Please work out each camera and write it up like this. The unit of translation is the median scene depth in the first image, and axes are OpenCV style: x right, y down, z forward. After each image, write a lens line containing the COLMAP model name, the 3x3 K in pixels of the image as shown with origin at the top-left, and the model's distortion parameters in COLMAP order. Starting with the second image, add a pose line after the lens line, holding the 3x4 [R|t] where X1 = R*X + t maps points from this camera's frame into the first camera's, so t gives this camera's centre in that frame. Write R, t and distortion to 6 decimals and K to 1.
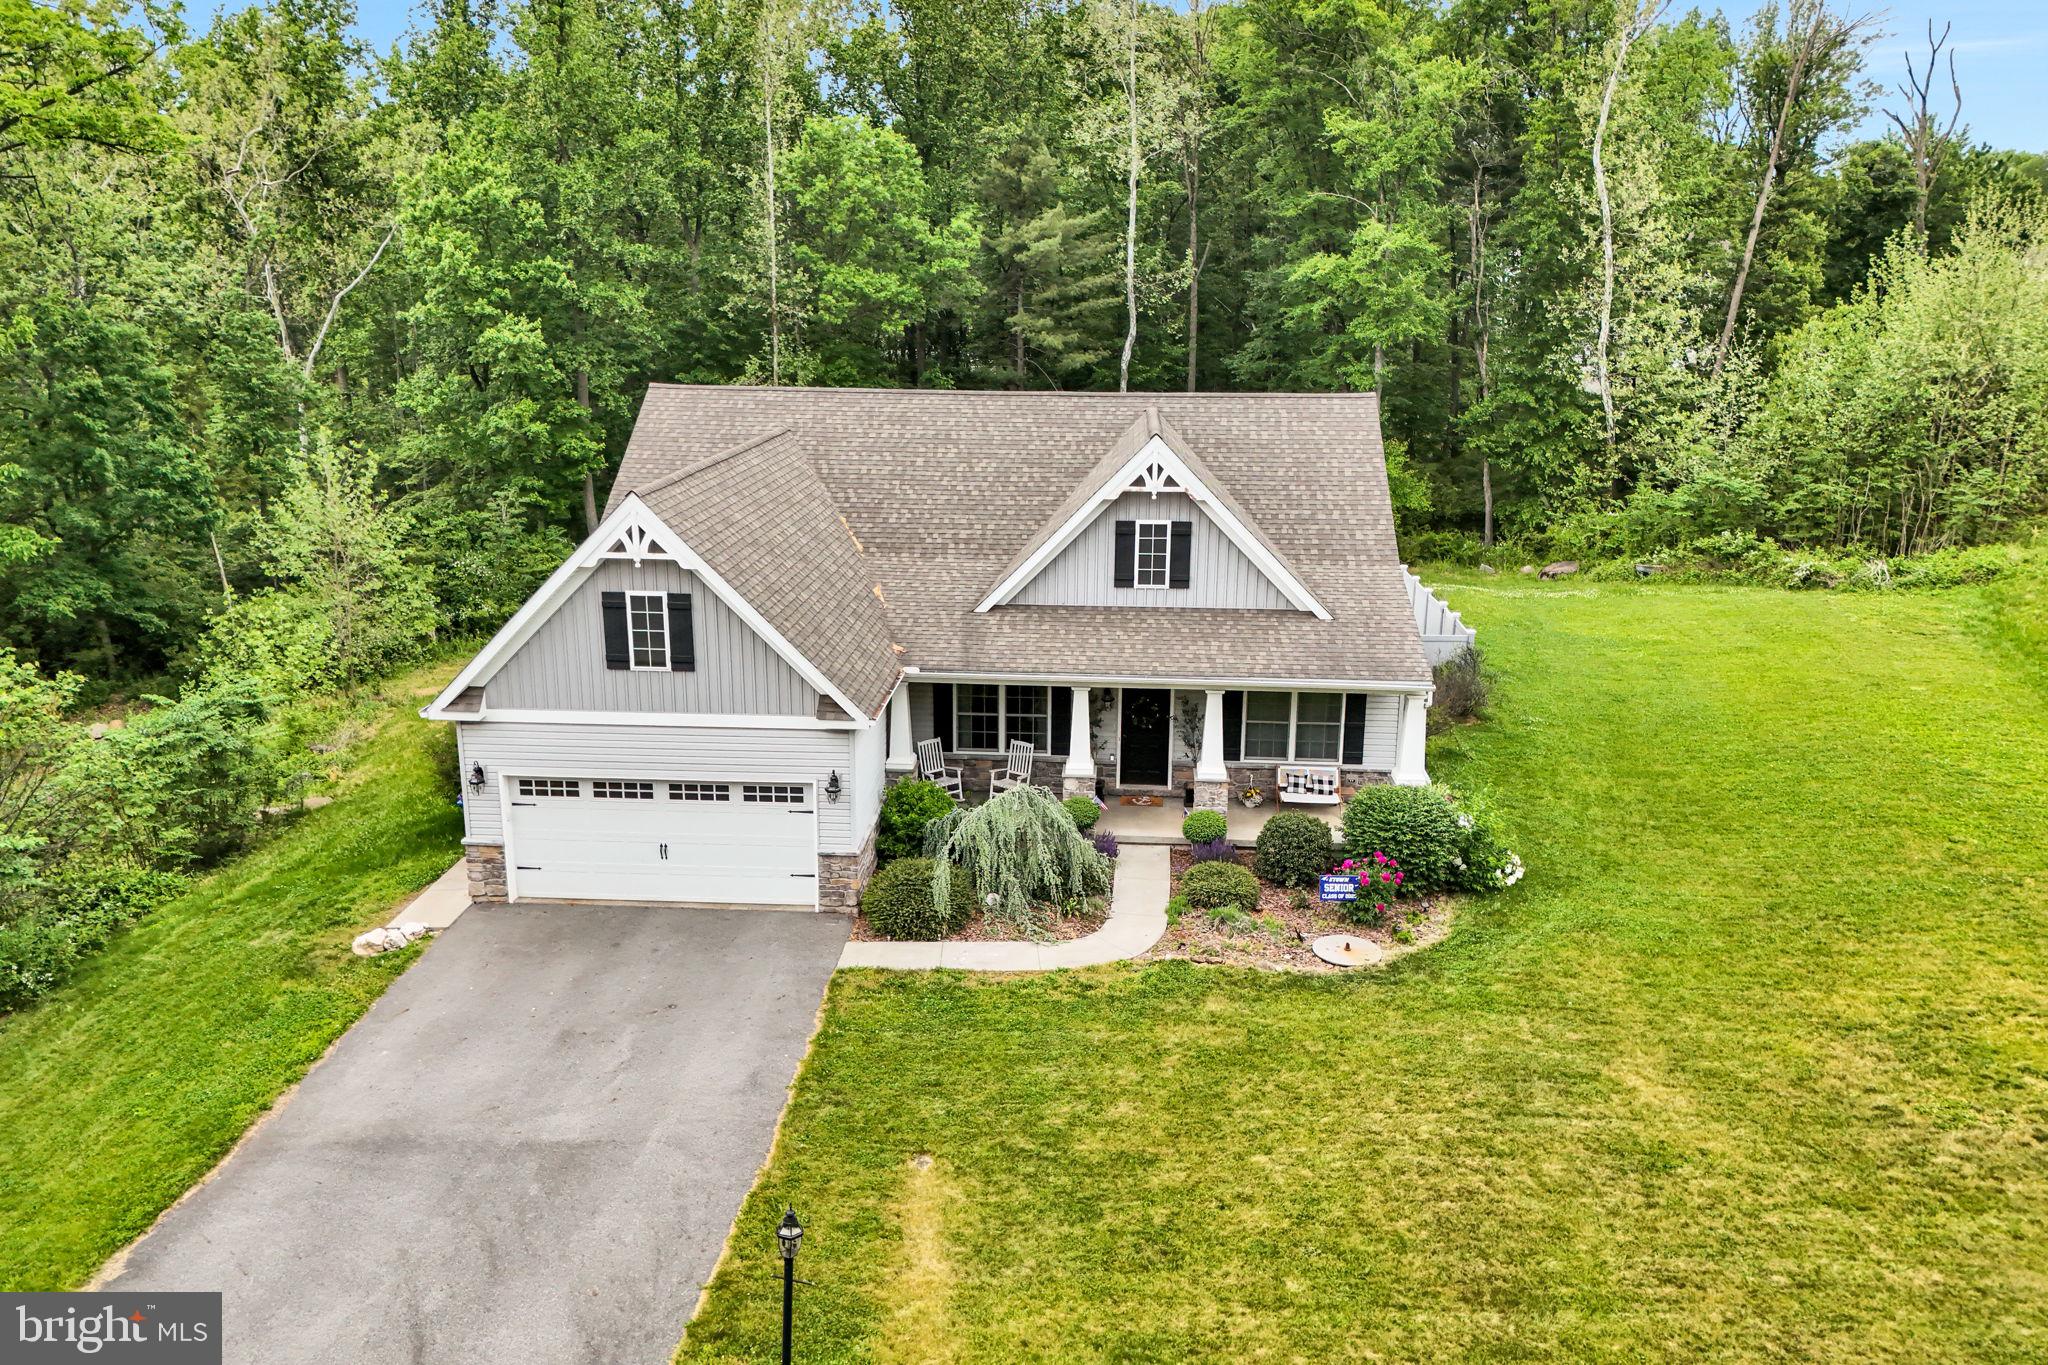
lens RADIAL K [[1506.6, 0, 1019.4], [0, 1506.6, 672.9], [0, 0, 1]] dist [0.073929, -0.059260]
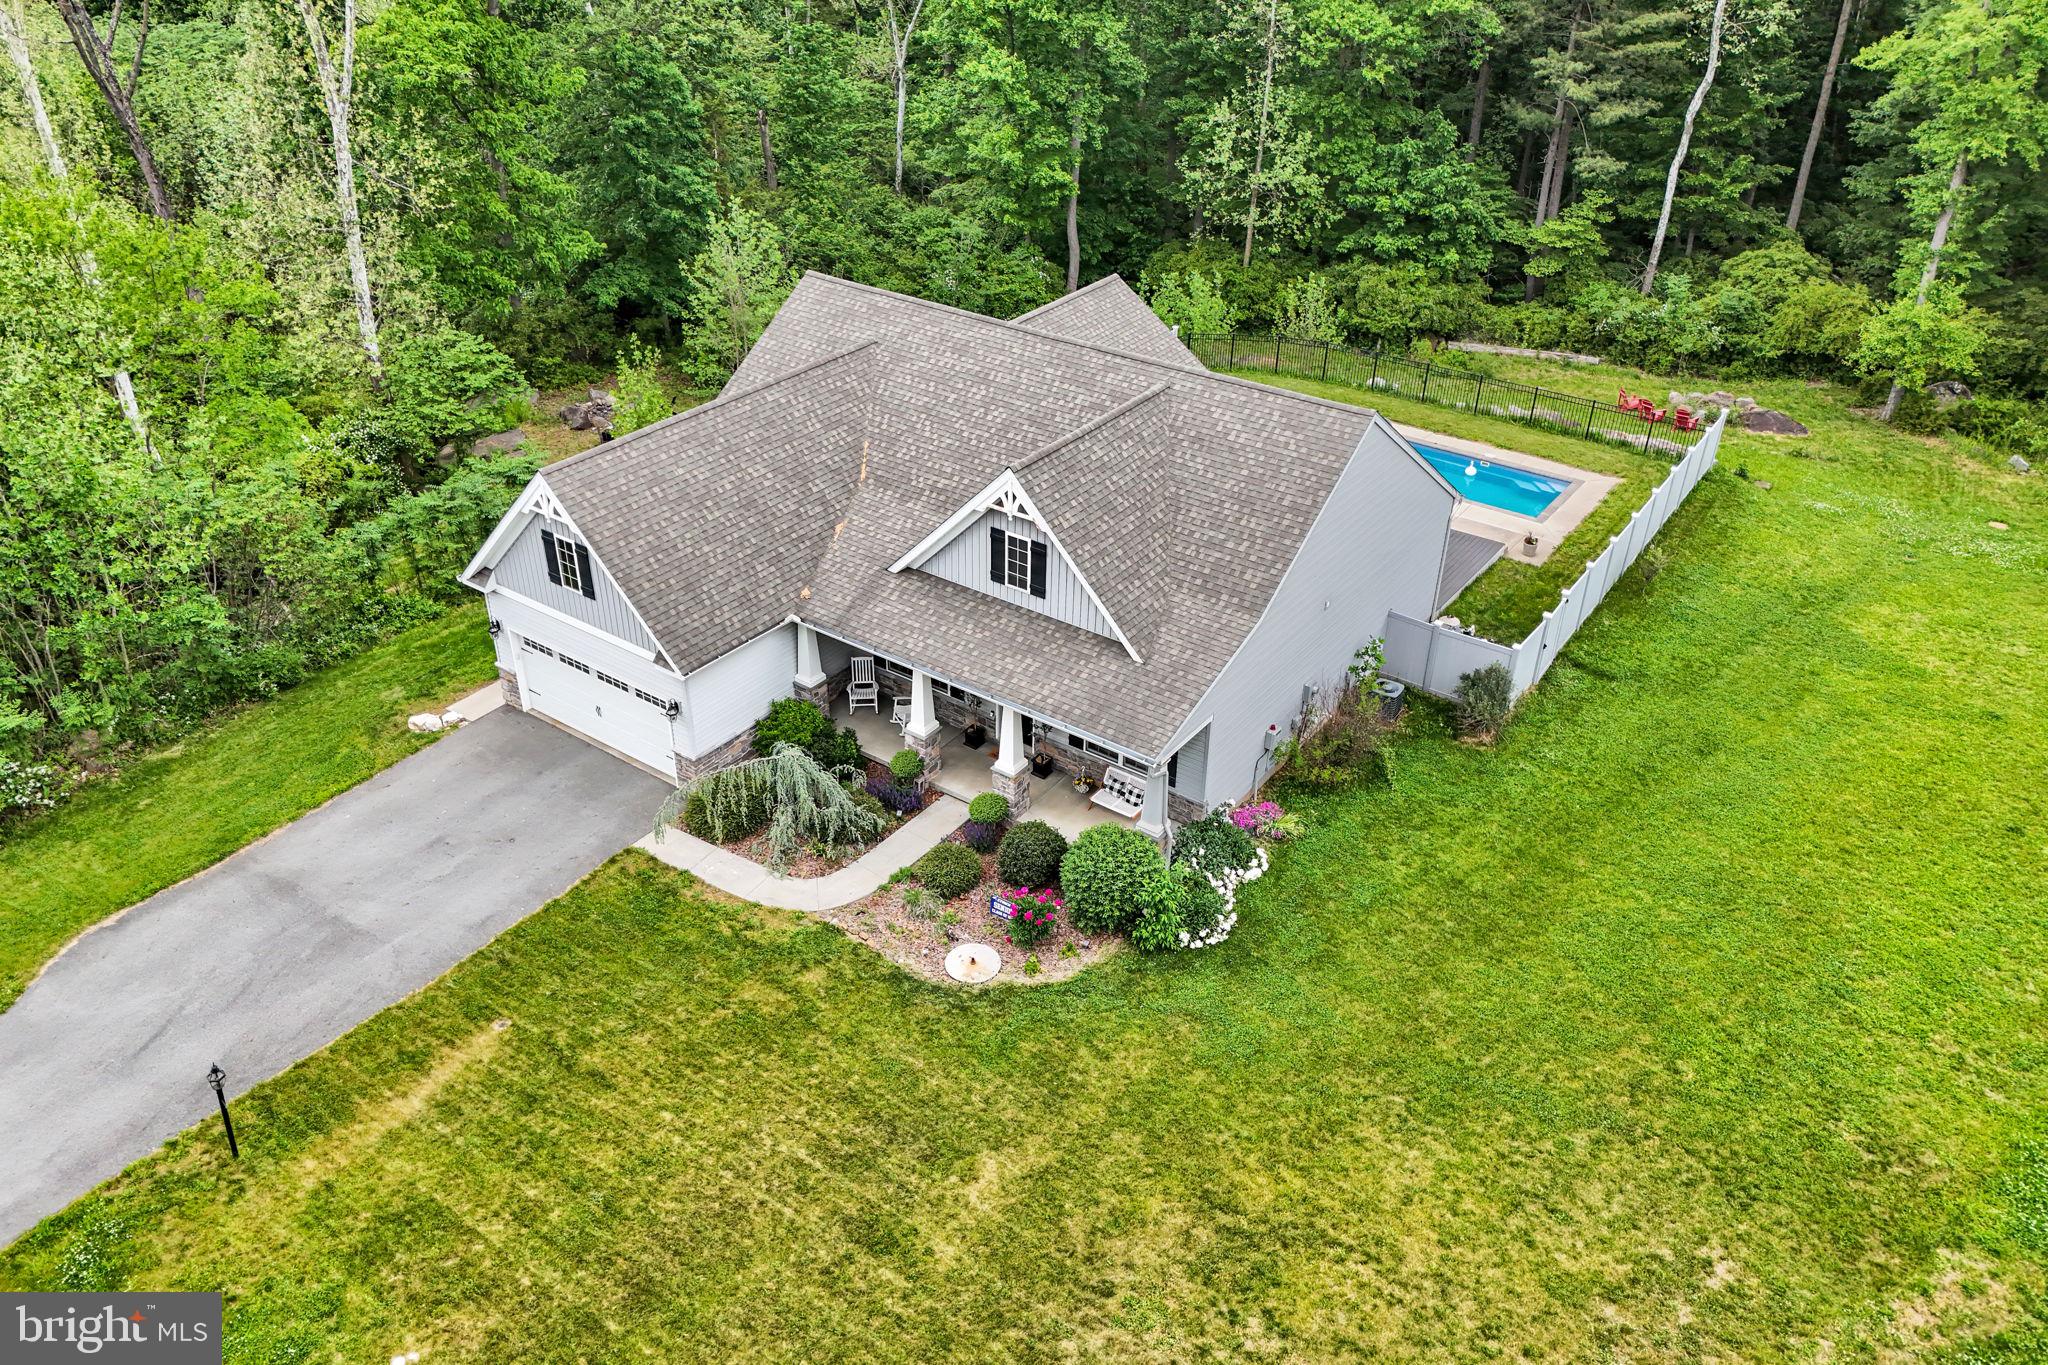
lens RADIAL K [[1506.6, 0, 1015.3], [0, 1506.6, 670.6], [0, 0, 1]] dist [0.073929, -0.059260]
pose [[0.847438, 0.277900, -0.452350, 0.639194], [-0.139273, 0.938582, 0.315701, -0.370073], [0.512301, -0.204537, 0.834094, 0.058141]]
